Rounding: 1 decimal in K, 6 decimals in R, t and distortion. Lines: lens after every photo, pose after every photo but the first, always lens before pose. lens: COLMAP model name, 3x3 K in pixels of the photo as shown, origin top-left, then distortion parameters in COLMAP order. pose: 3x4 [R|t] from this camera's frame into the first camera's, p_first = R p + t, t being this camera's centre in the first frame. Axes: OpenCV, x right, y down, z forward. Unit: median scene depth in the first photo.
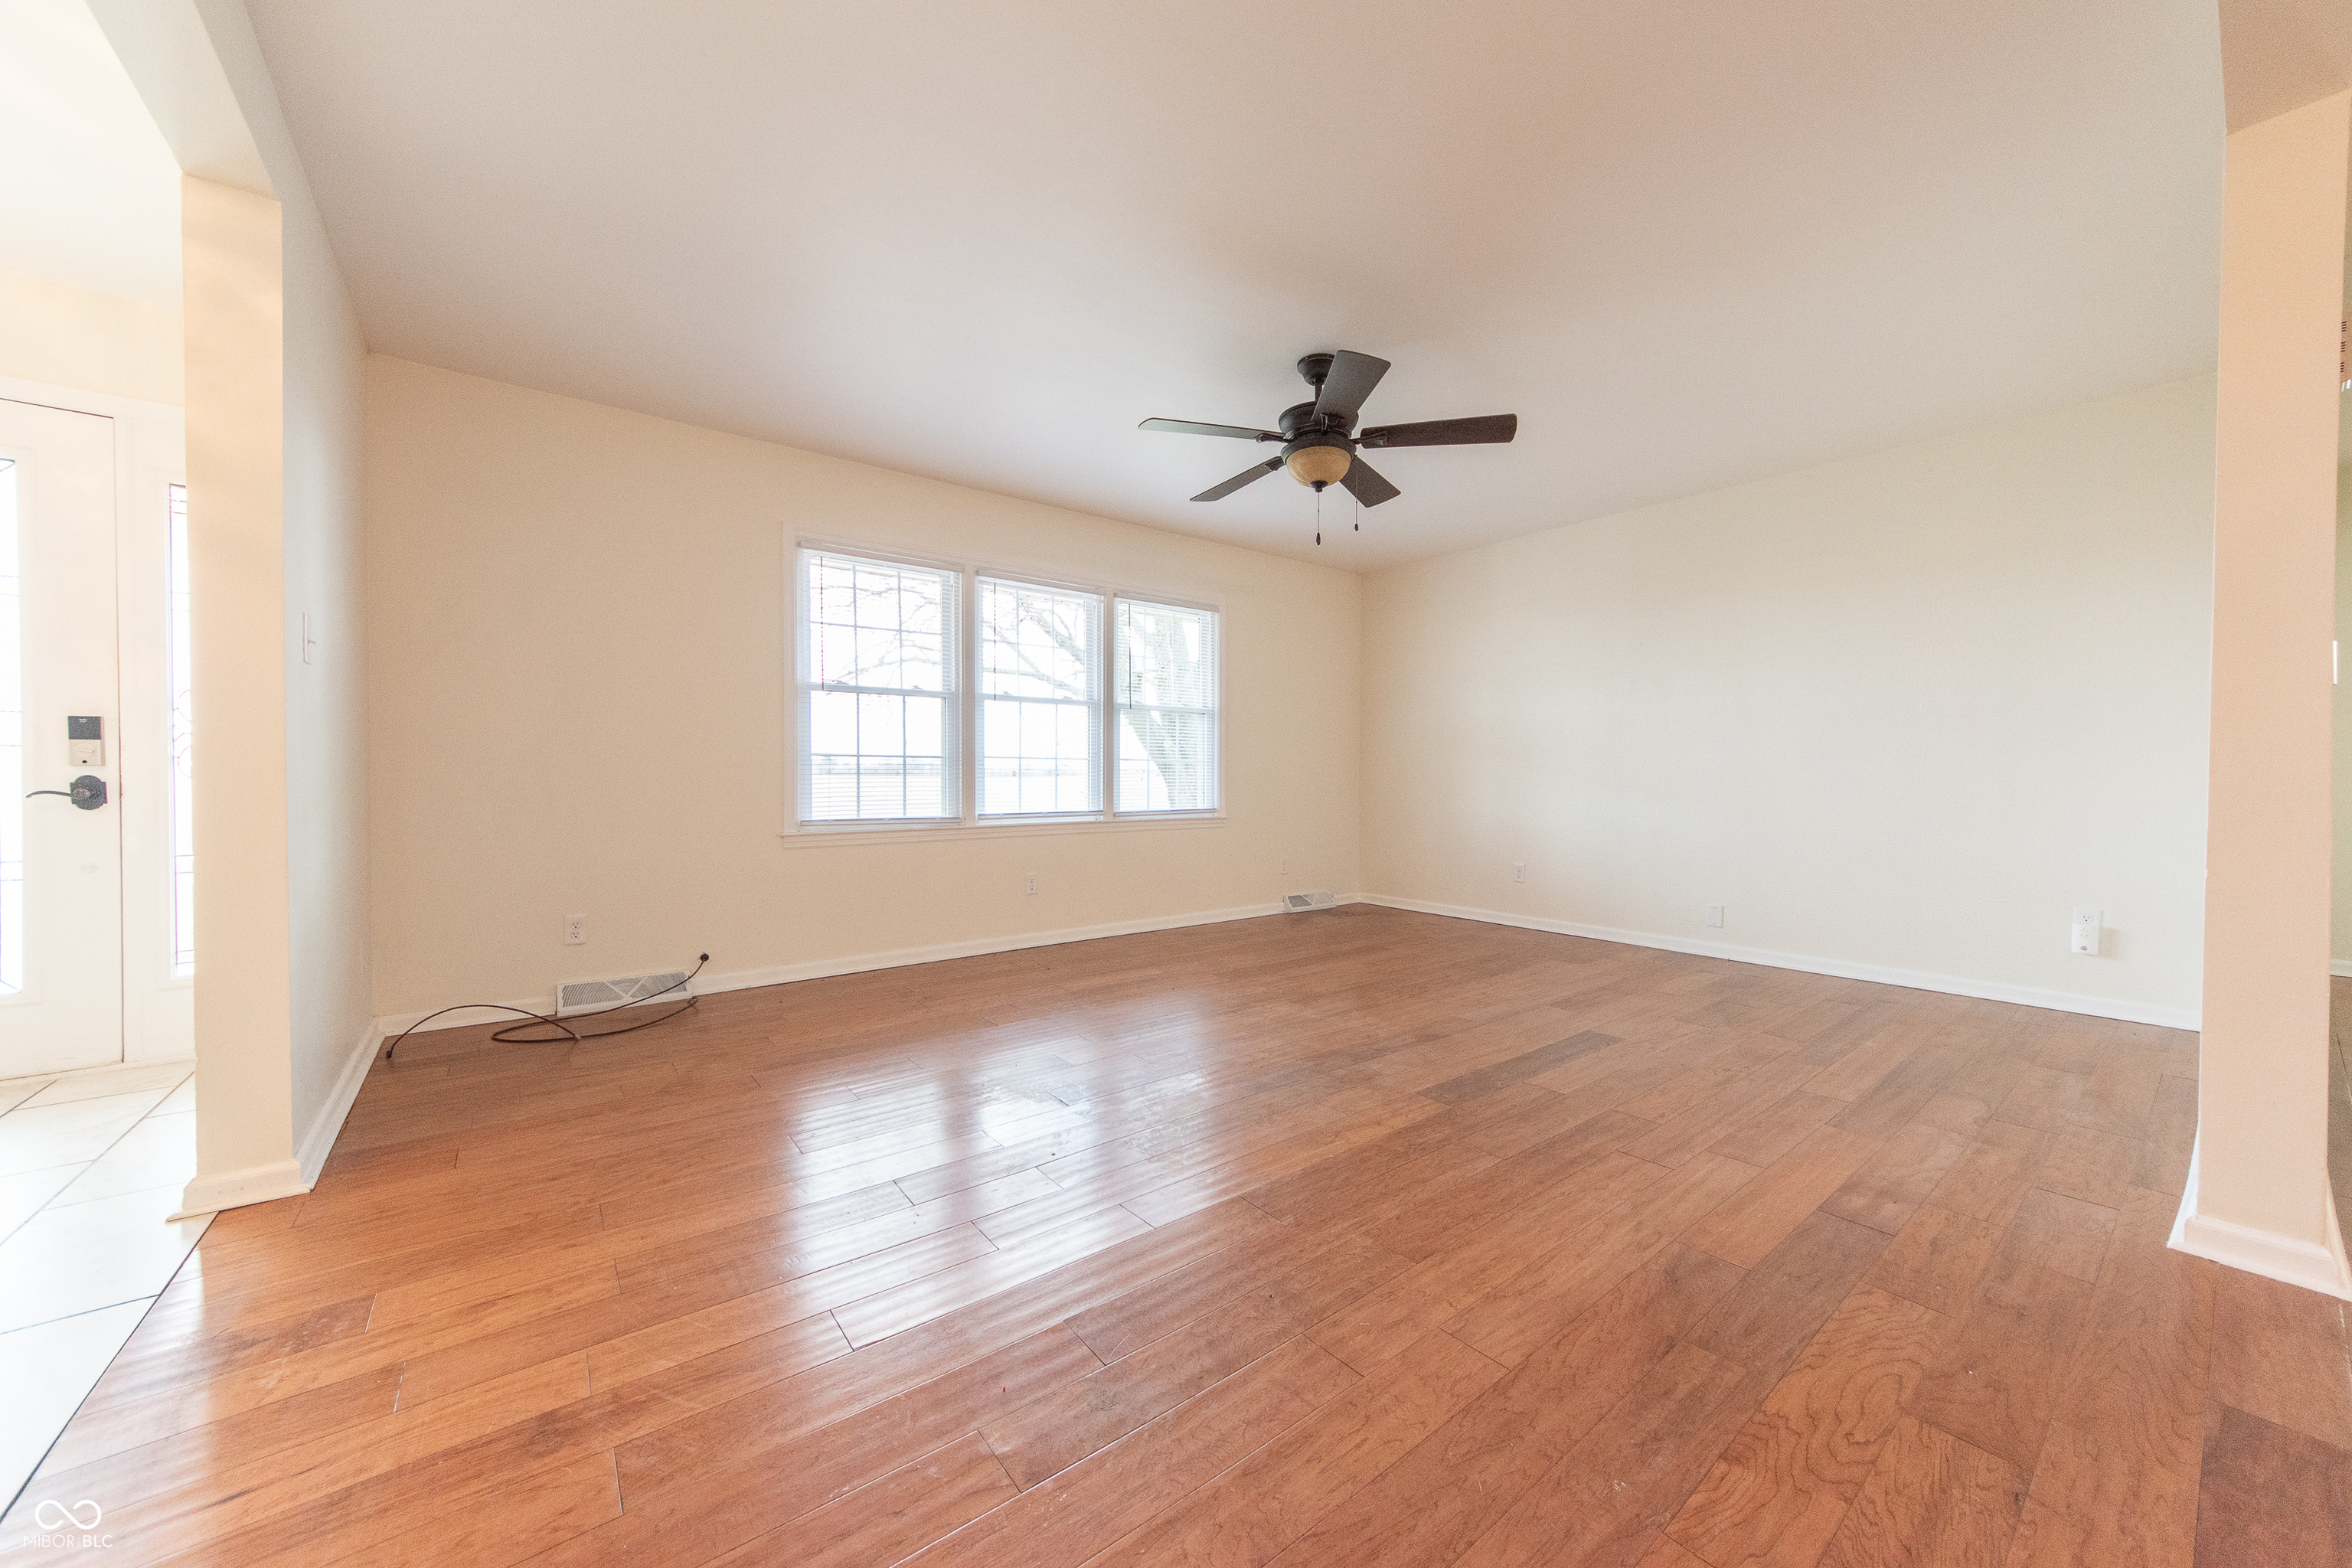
lens RADIAL K [[838.8, 0, 1176.5], [0, 838.8, 790.3], [0, 0, 1]] dist [-0.001197, 0.000060]
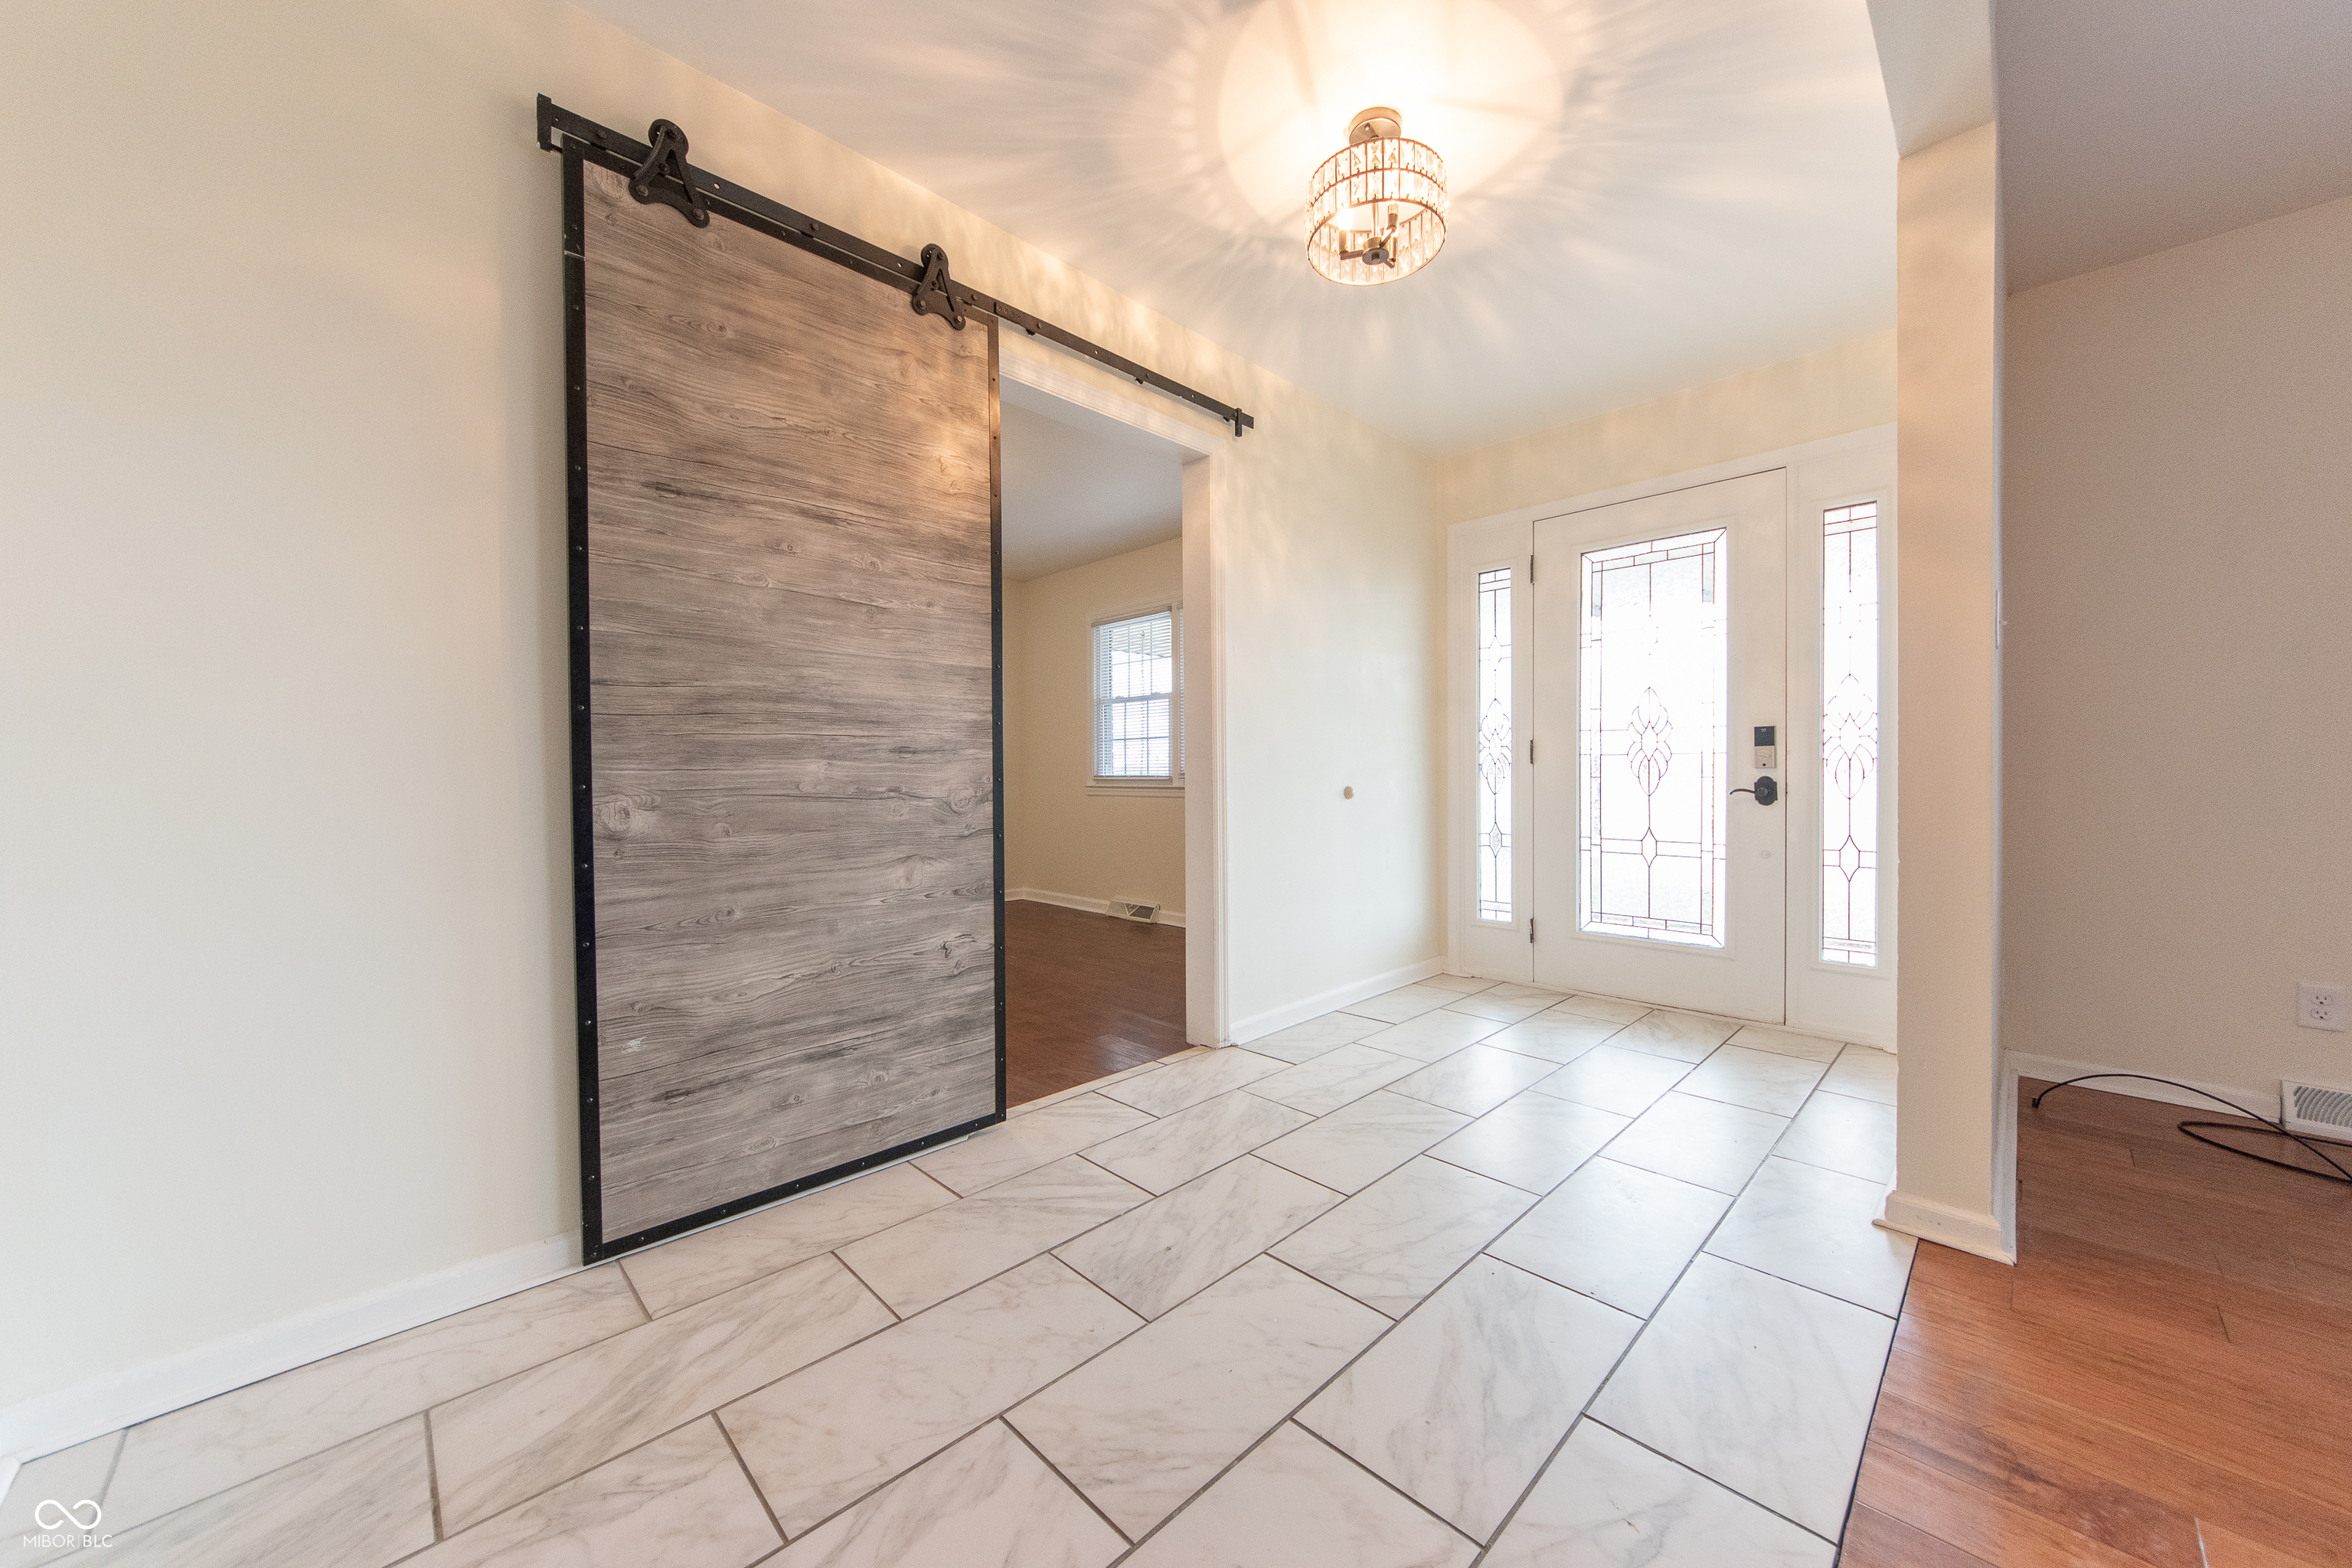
lens RADIAL K [[838.8, 0, 1178.7], [0, 838.8, 785.6], [0, 0, 1]] dist [-0.001197, 0.000060]
pose [[0.108103, 0.004141, -0.994131, -0.214975], [-0.009483, 0.999950, 0.003134, -0.000403], [0.994094, 0.009089, 0.108137, 0.047861]]
